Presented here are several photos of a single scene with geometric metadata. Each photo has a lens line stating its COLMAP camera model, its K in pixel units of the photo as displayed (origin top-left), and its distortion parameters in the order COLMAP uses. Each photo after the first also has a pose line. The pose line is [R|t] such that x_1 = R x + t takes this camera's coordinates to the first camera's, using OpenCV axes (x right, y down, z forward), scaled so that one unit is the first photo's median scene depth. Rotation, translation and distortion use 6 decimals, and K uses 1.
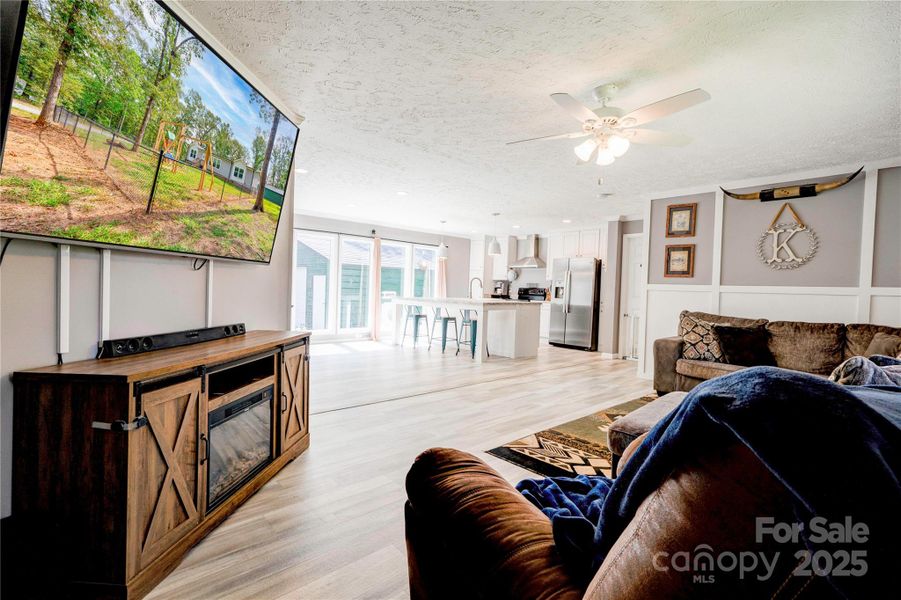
lens RADIAL K [[424.6, 0, 445.7], [0, 424.6, 280.1], [0, 0, 1]] dist [-0.001824, -0.000085]
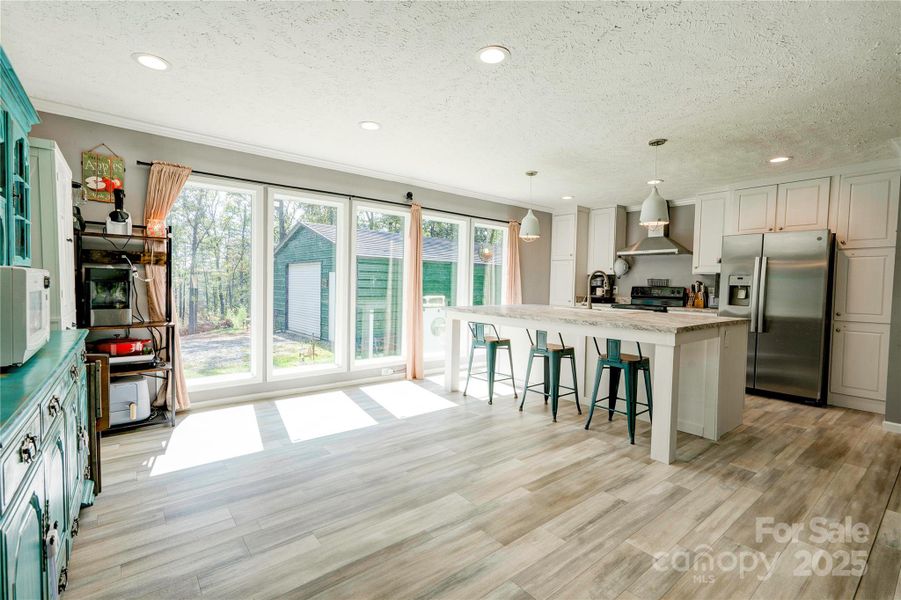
lens RADIAL K [[411.0, 0, 443.1], [0, 411.0, 298.7], [0, 0, 1]] dist [-0.001320, 0.009080]
pose [[0.998115, -0.011240, -0.060333, -0.084212], [0.014536, 0.998409, 0.054483, -0.001416], [0.059624, -0.055258, 0.996690, 0.398799]]
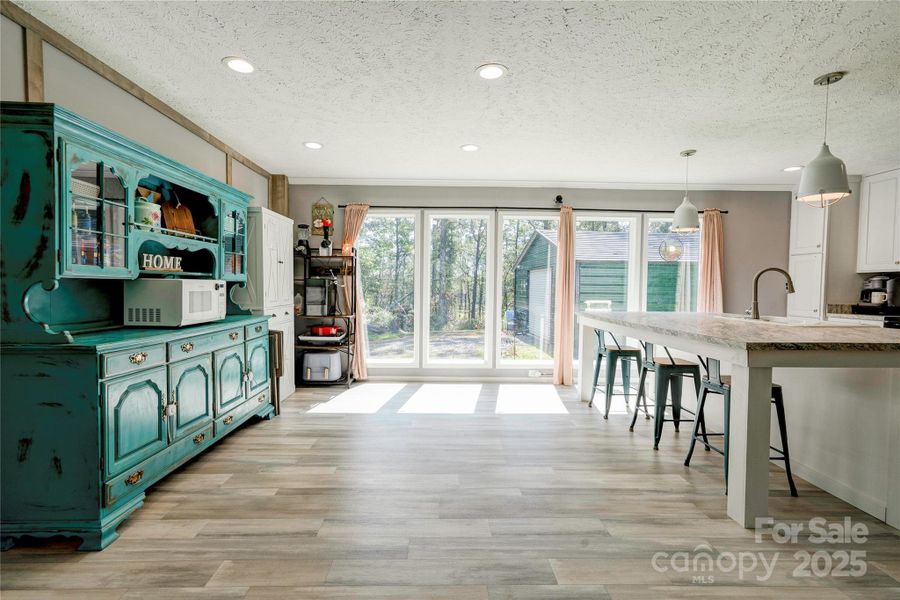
lens RADIAL K [[416.9, 0, 441.3], [0, 416.9, 296.6], [0, 0, 1]] dist [-0.003518, 0.010562]
pose [[0.750916, -0.006949, -0.660361, 0.084536], [0.026327, 0.999465, 0.019419, 0.004934], [0.659873, -0.031967, 0.750697, 0.428043]]
